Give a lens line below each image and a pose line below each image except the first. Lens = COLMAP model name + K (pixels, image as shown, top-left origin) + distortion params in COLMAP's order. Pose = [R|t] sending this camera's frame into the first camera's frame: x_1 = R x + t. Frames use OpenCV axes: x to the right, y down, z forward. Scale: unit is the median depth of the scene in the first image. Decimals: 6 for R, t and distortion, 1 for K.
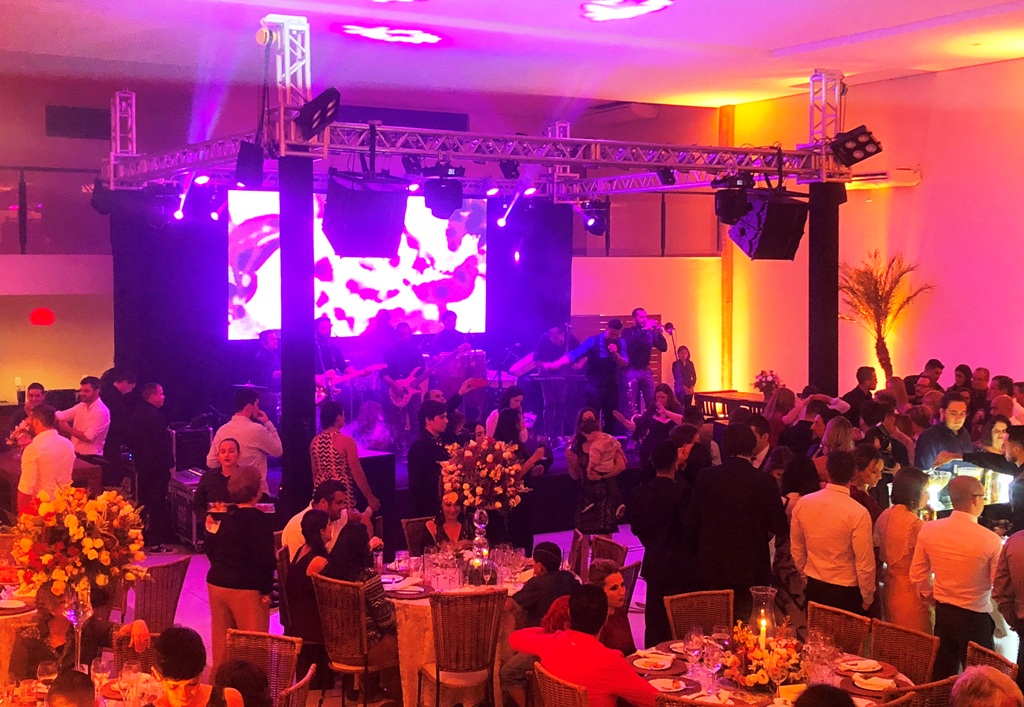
lens RADIAL K [[1380.8, 0, 511.6], [0, 1380.8, 340.7], [0, 0, 1]] dist [0.071628, -0.043896]
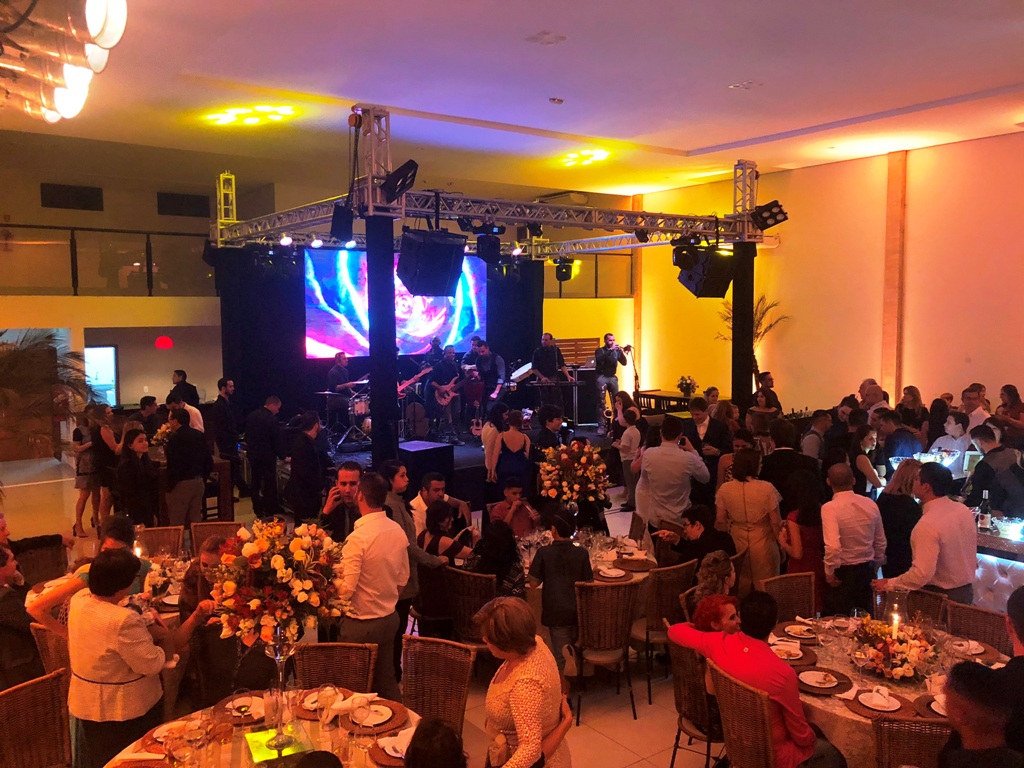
lens RADIAL K [[840.2, 0, 512.0], [0, 840.2, 384.0], [0, 0, 1]] dist [0.026525, -0.013129]
pose [[0.996009, -0.013595, 0.088214, -0.089275], [0.010420, 0.999285, 0.036357, -0.004805], [-0.088645, -0.035292, 0.995438, 0.180518]]
